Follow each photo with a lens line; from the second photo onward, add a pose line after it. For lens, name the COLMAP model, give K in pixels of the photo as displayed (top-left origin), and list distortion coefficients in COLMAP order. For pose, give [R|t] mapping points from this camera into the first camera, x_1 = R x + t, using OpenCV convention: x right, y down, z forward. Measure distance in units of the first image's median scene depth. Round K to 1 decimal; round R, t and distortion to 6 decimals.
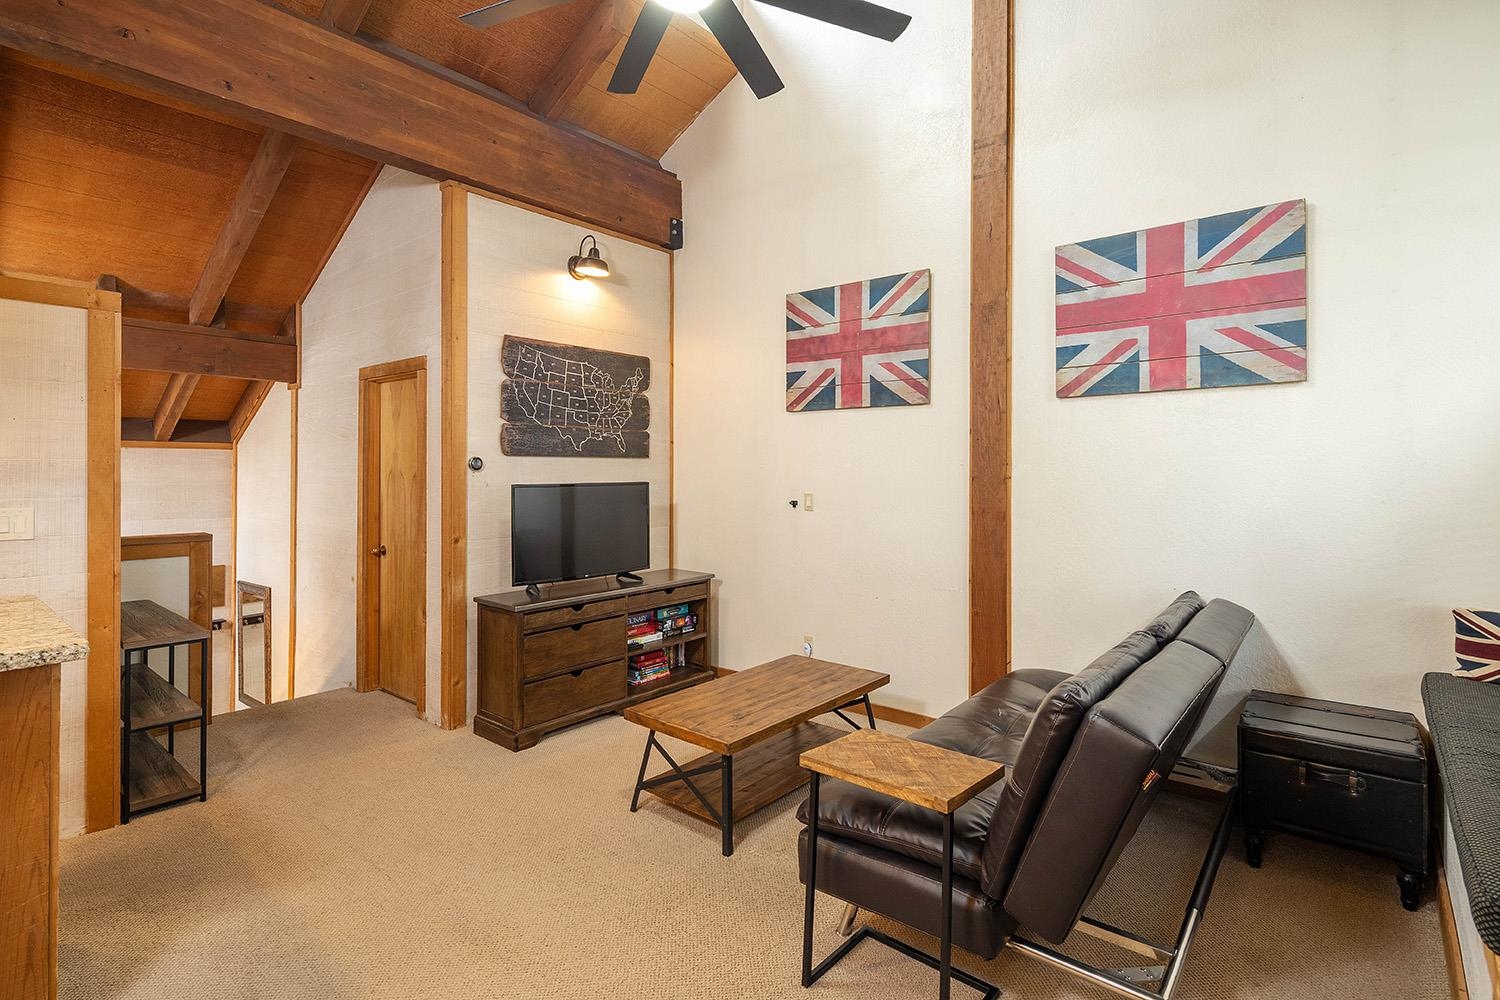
lens RADIAL K [[728.9, 0, 749.7], [0, 728.9, 467.7], [0, 0, 1]] dist [0.000346, -0.000351]
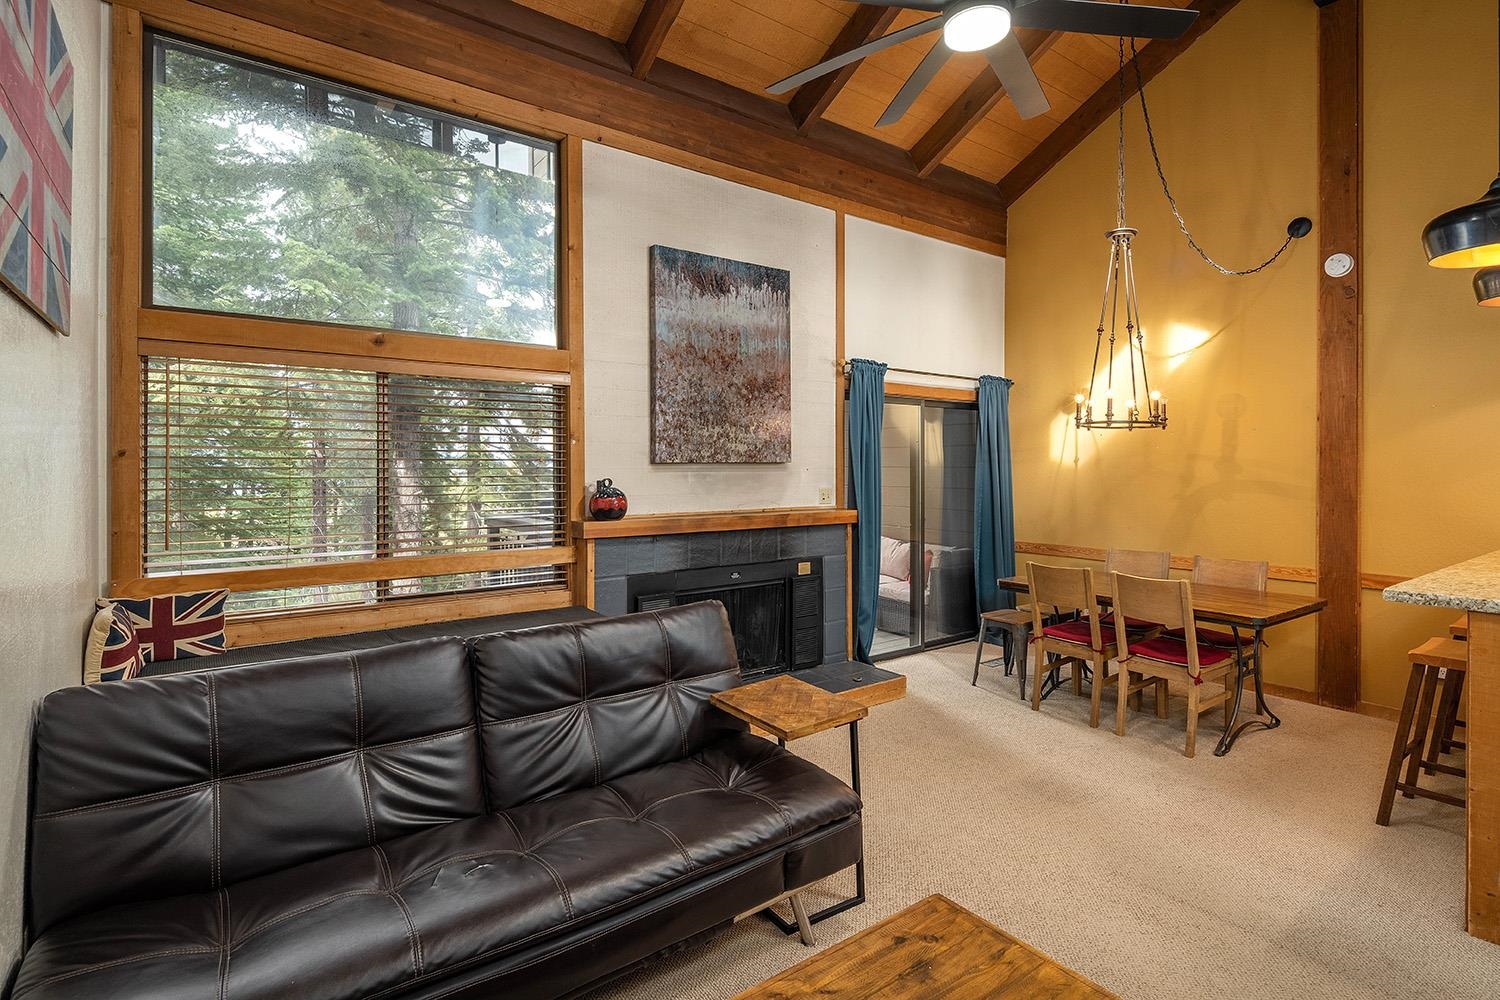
lens RADIAL K [[740.0, 0, 749.1], [0, 740.0, 466.6], [0, 0, 1]] dist [0.001214, -0.000038]
pose [[-0.972119, -0.004324, 0.234449, -0.010885], [-0.005352, 0.999979, -0.003752, 0.002424], [-0.234428, -0.004902, -0.972121, 1.005805]]
